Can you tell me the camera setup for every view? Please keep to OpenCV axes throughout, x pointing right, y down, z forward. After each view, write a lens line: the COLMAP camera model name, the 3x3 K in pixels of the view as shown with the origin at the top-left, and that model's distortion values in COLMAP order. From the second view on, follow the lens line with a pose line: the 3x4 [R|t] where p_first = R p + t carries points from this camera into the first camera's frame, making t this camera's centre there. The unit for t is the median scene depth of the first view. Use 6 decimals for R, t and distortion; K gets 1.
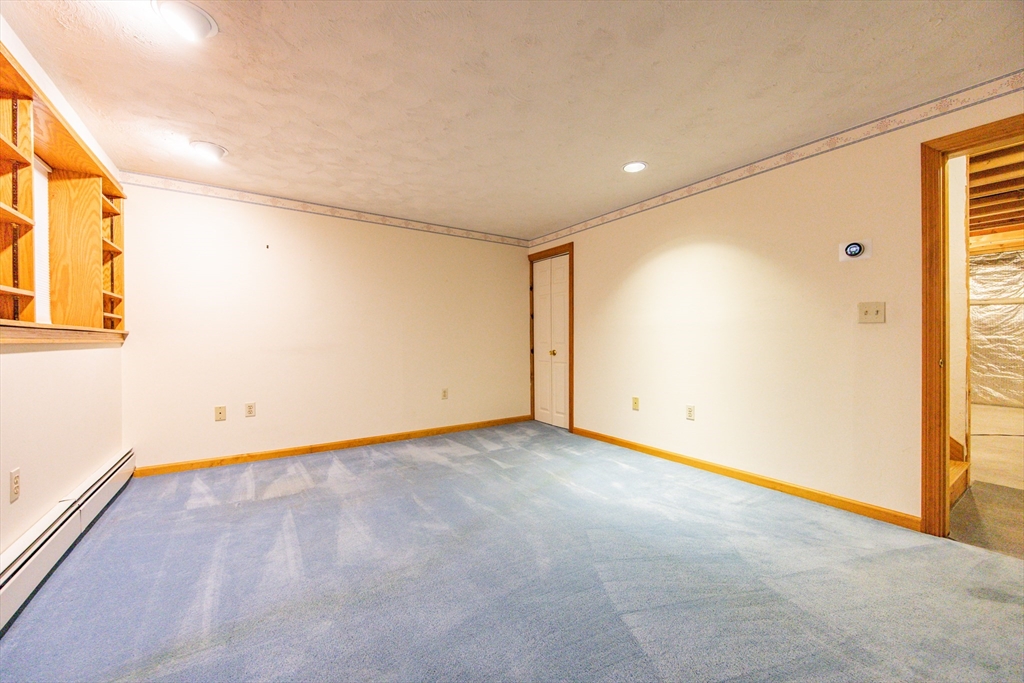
lens RADIAL K [[393.2, 0, 519.1], [0, 393.2, 341.3], [0, 0, 1]] dist [-0.007025, 0.000068]
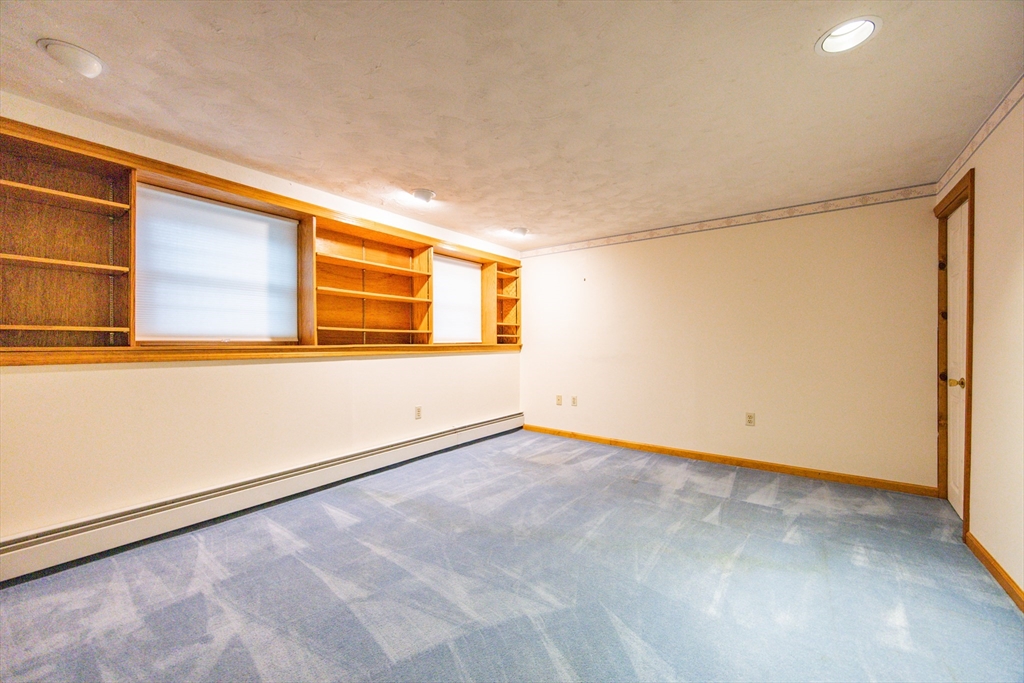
lens RADIAL K [[393.2, 0, 519.1], [0, 393.2, 341.3], [0, 0, 1]] dist [-0.007025, 0.000068]
pose [[0.323020, 0.002646, -0.946388, 0.568336], [-0.004754, 0.999988, 0.001173, -0.035464], [0.946380, 0.004120, 0.323029, 0.378390]]
